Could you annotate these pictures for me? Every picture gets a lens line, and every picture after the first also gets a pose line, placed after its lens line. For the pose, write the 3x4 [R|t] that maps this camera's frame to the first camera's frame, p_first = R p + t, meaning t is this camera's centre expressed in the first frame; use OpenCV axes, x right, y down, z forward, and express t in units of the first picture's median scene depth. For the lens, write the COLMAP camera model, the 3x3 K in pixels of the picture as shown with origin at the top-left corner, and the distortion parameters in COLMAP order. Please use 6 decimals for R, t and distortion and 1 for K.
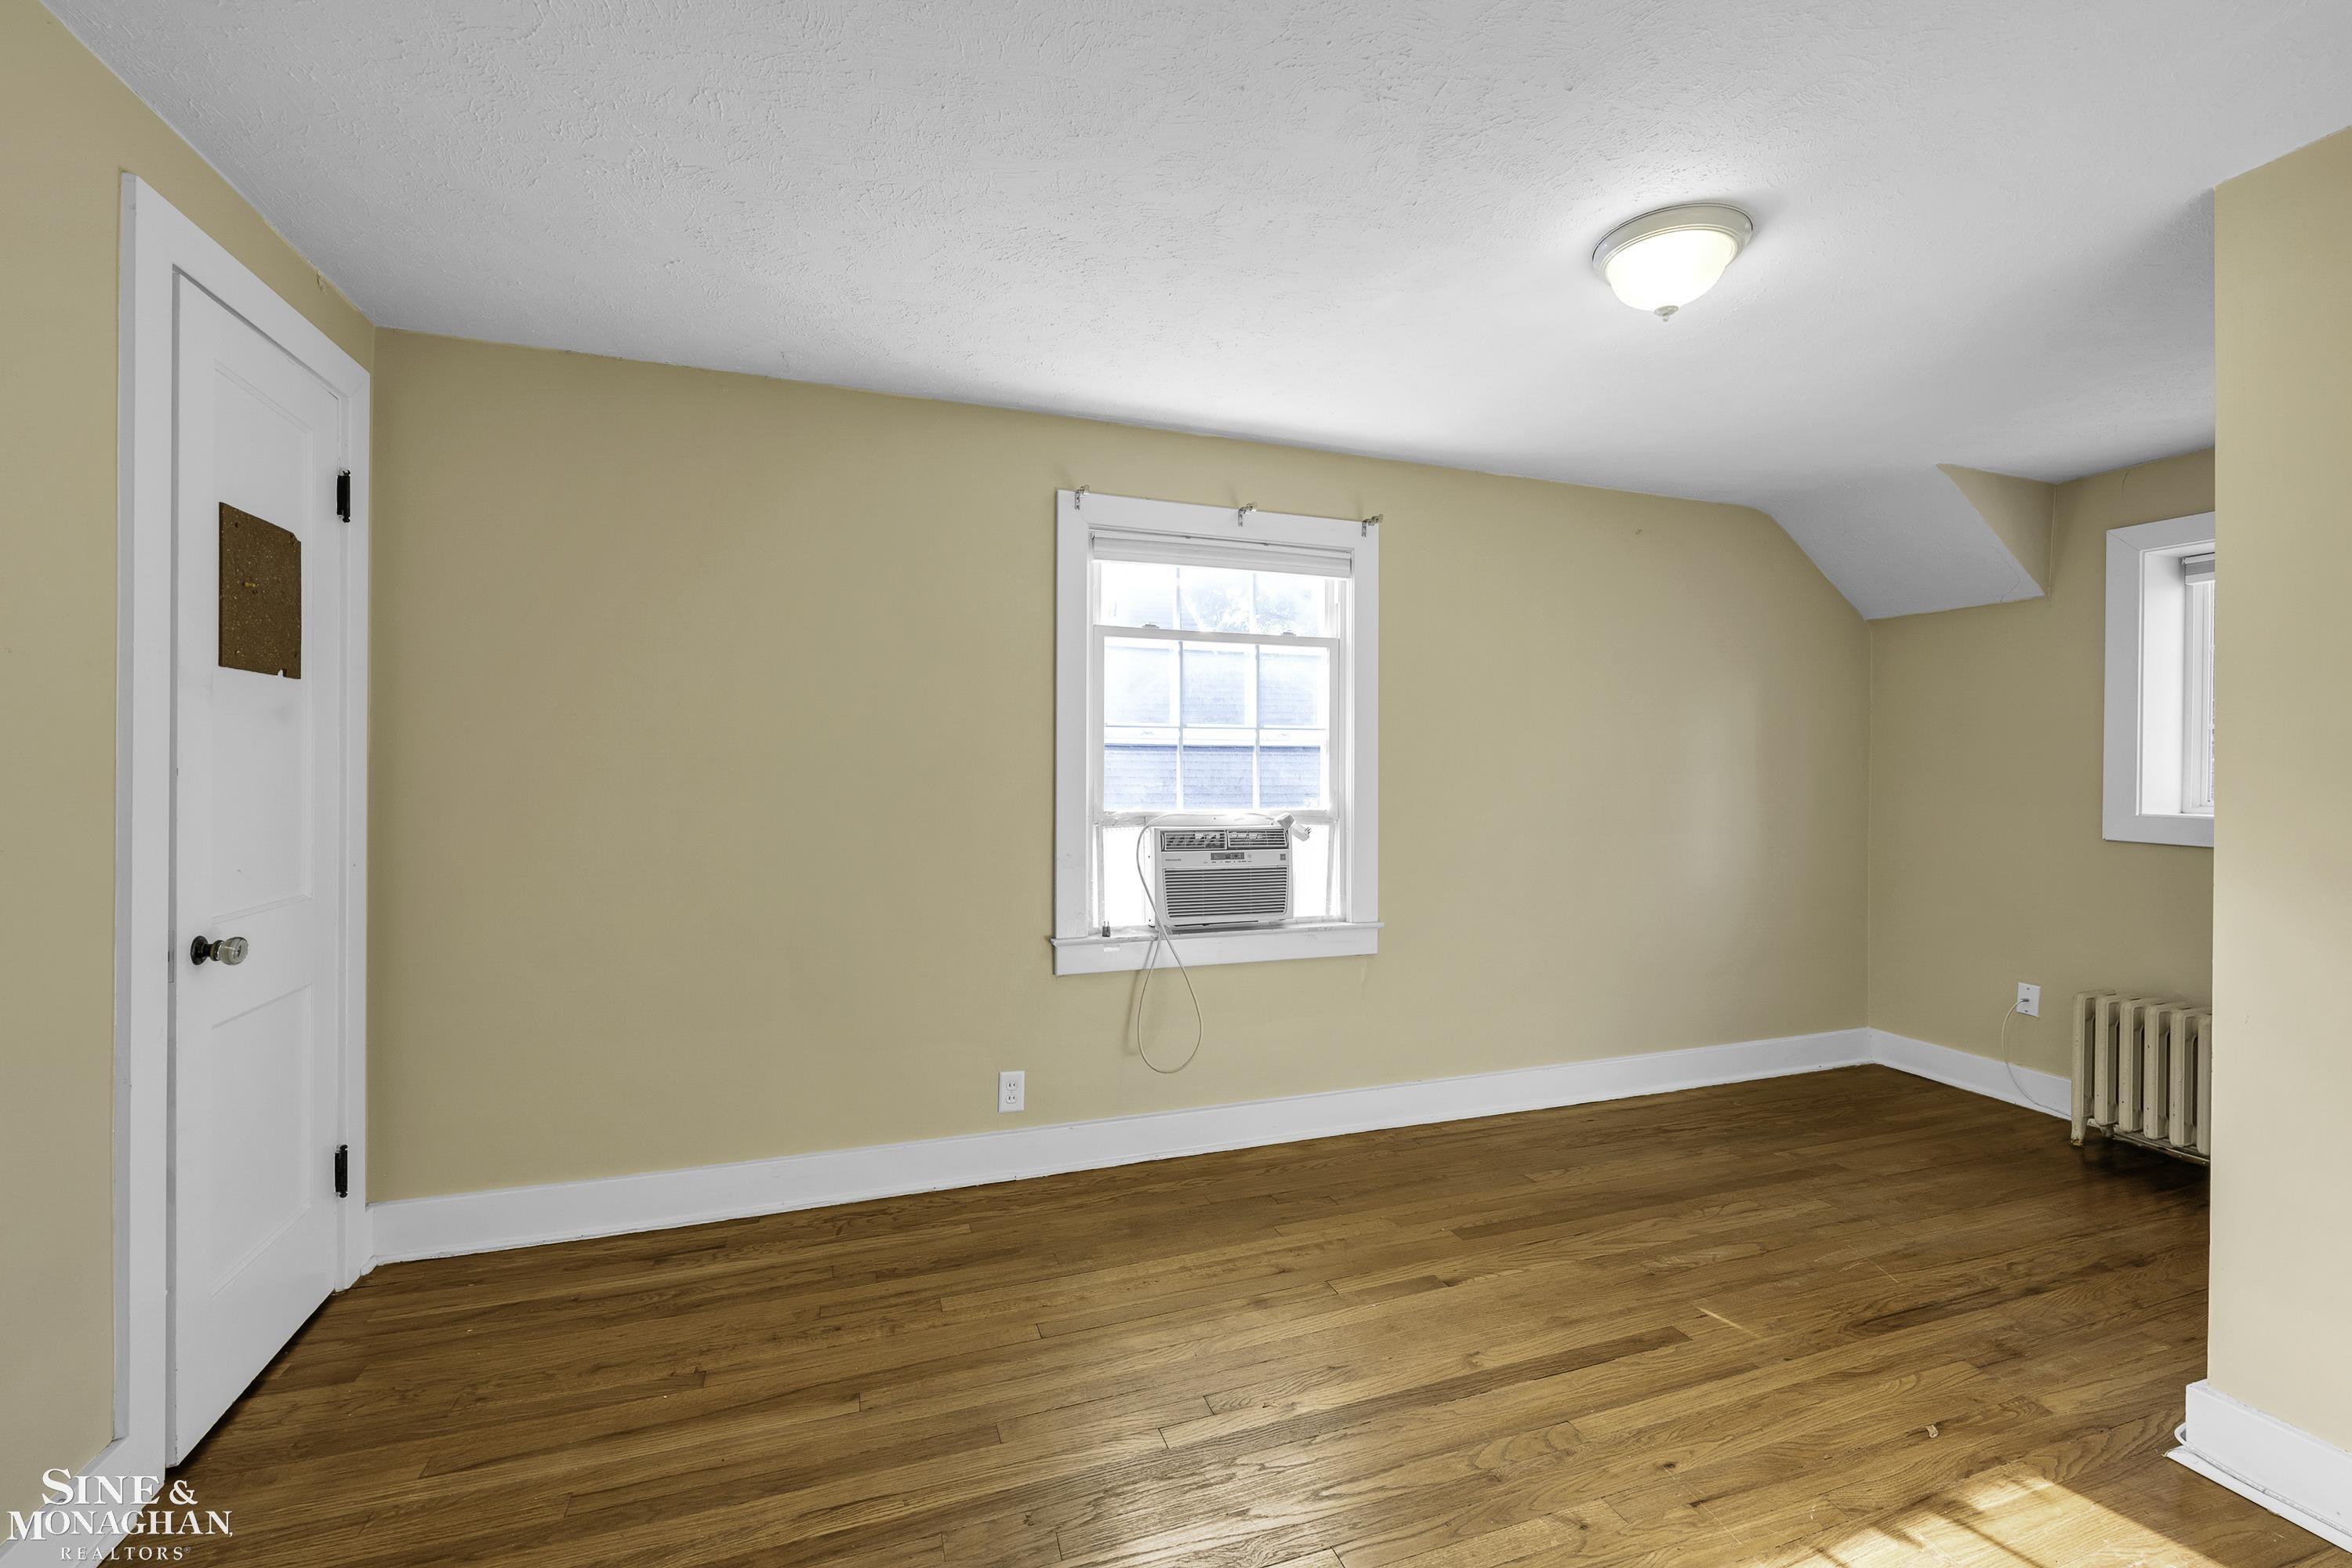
lens RADIAL K [[980.4, 0, 1164.1], [0, 980.4, 768.3], [0, 0, 1]] dist [0.001534, 0.000219]
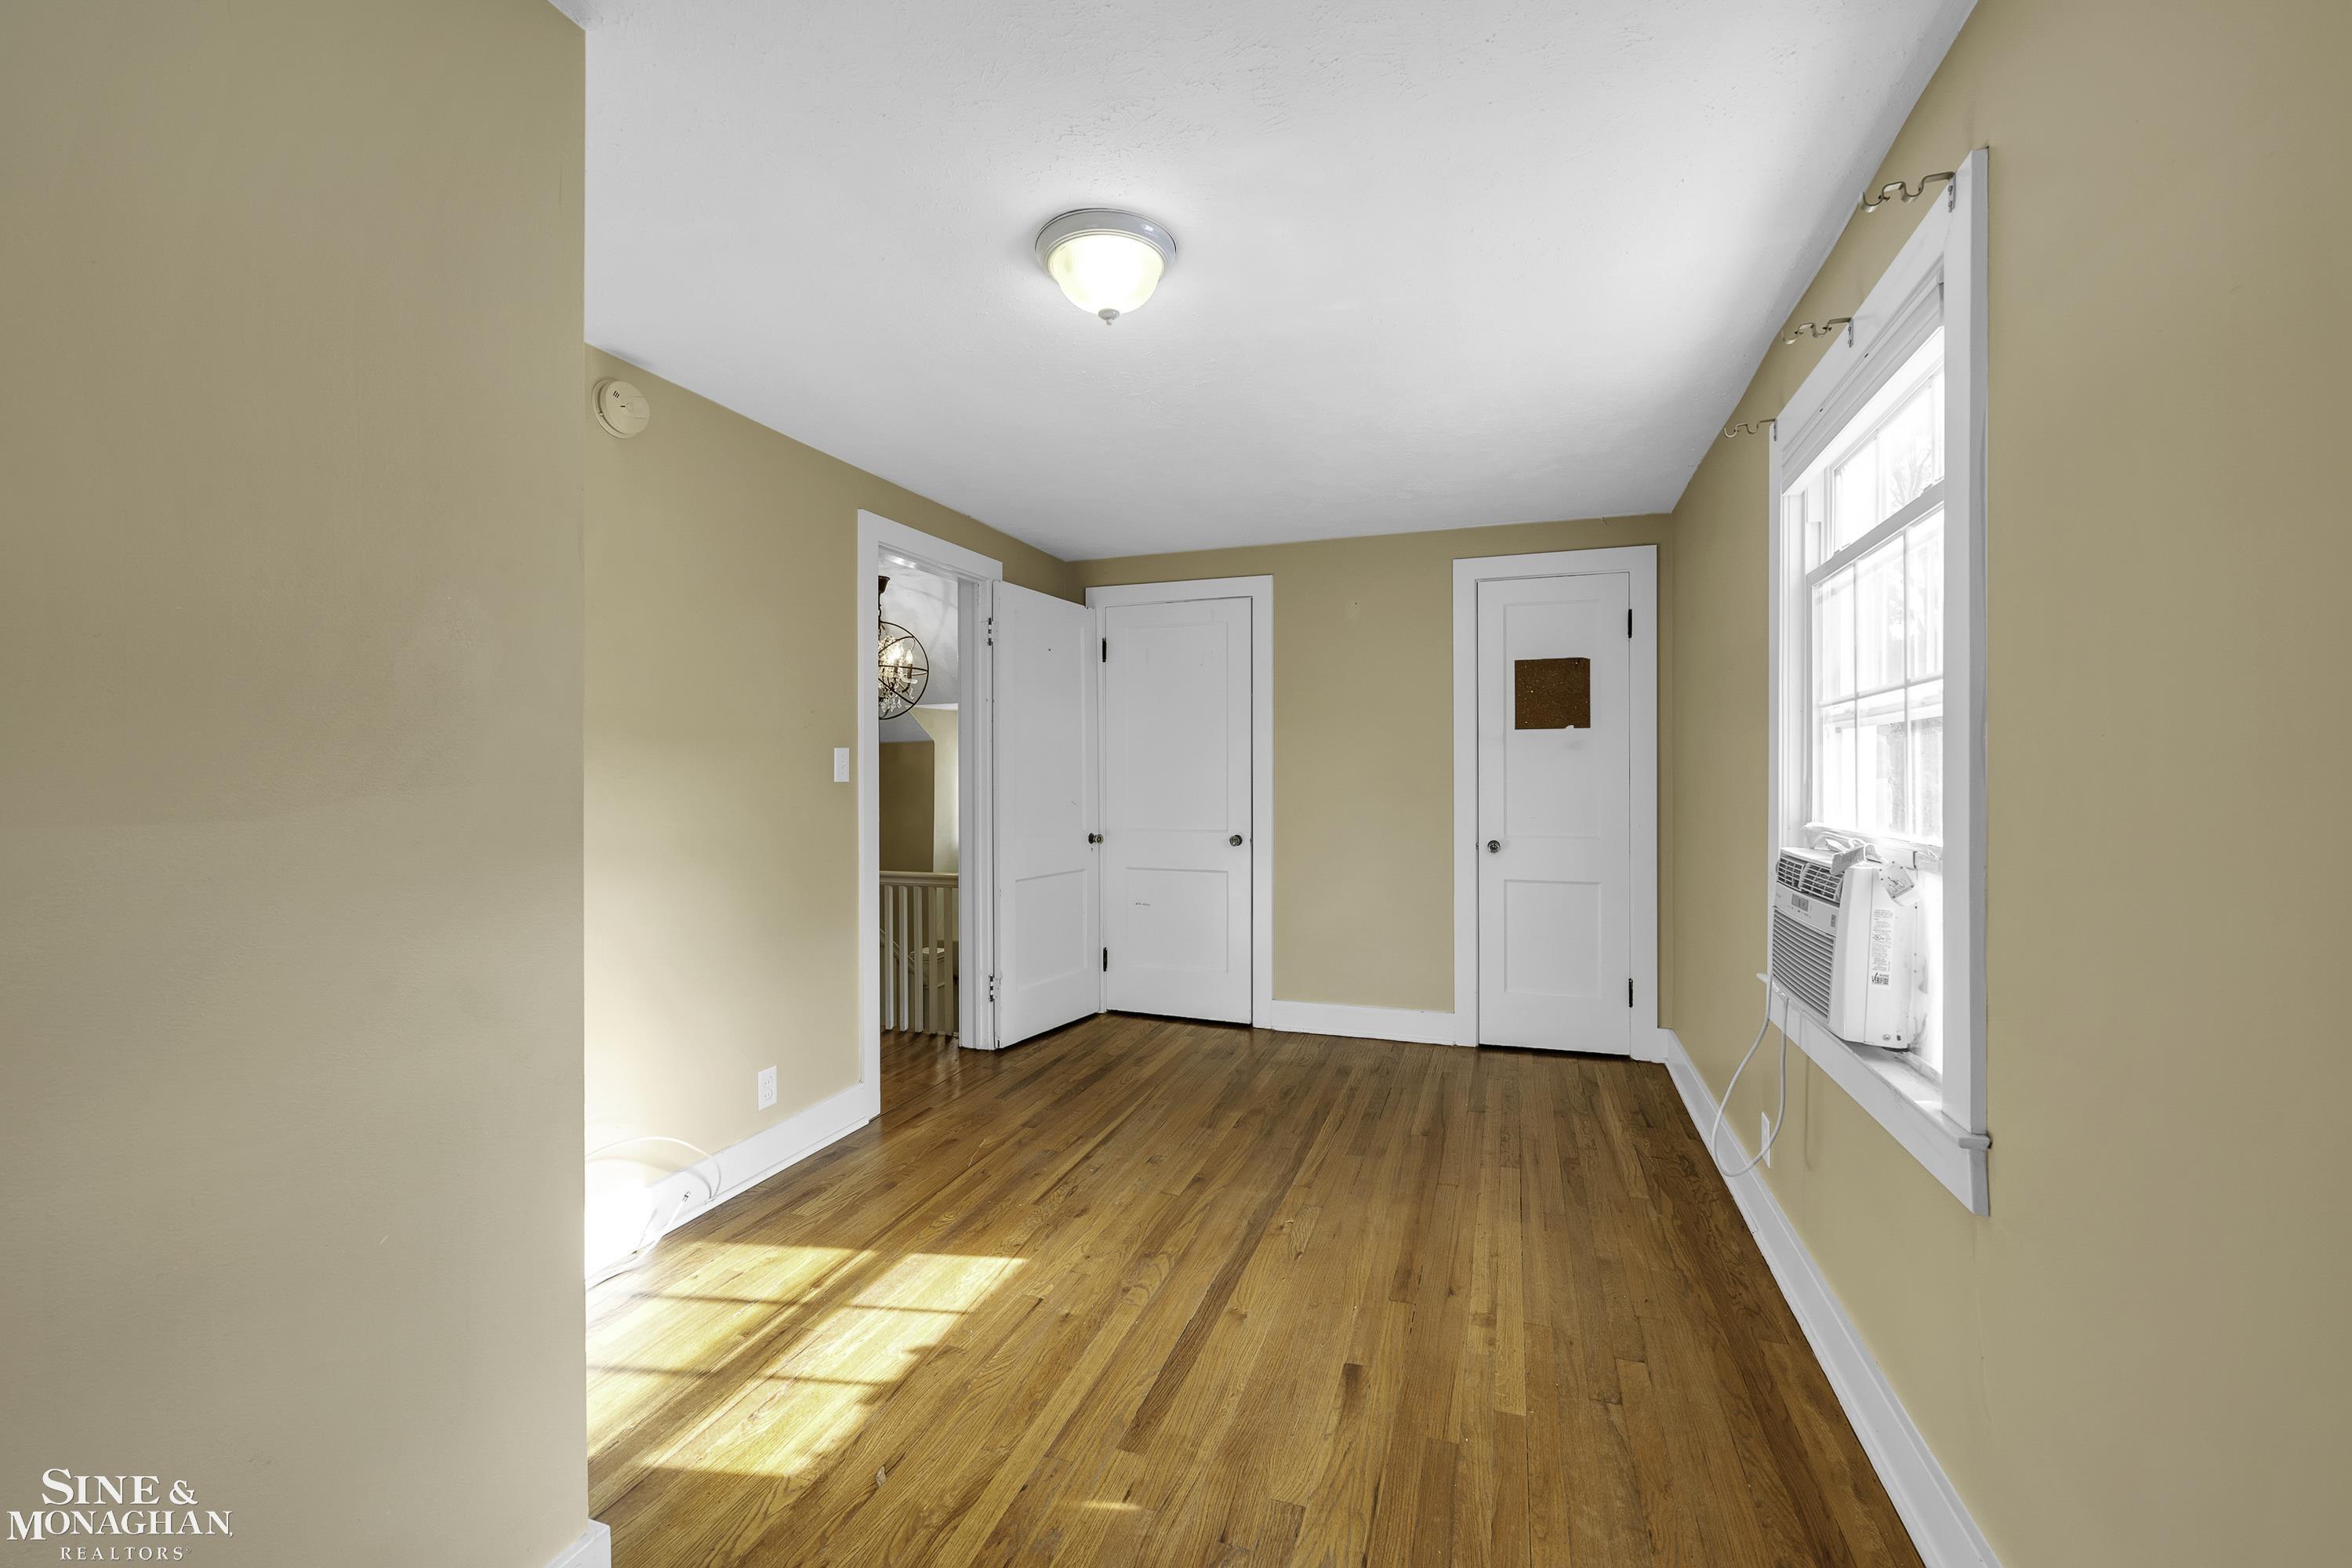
lens RADIAL K [[935.2, 0, 1175.4], [0, 935.2, 777.3], [0, 0, 1]] dist [-0.000701, -0.000090]
pose [[-0.628762, -0.004061, -0.777587, 1.225161], [0.000879, 0.999982, -0.005933, 0.022193], [0.777597, -0.004414, -0.628747, 1.675649]]
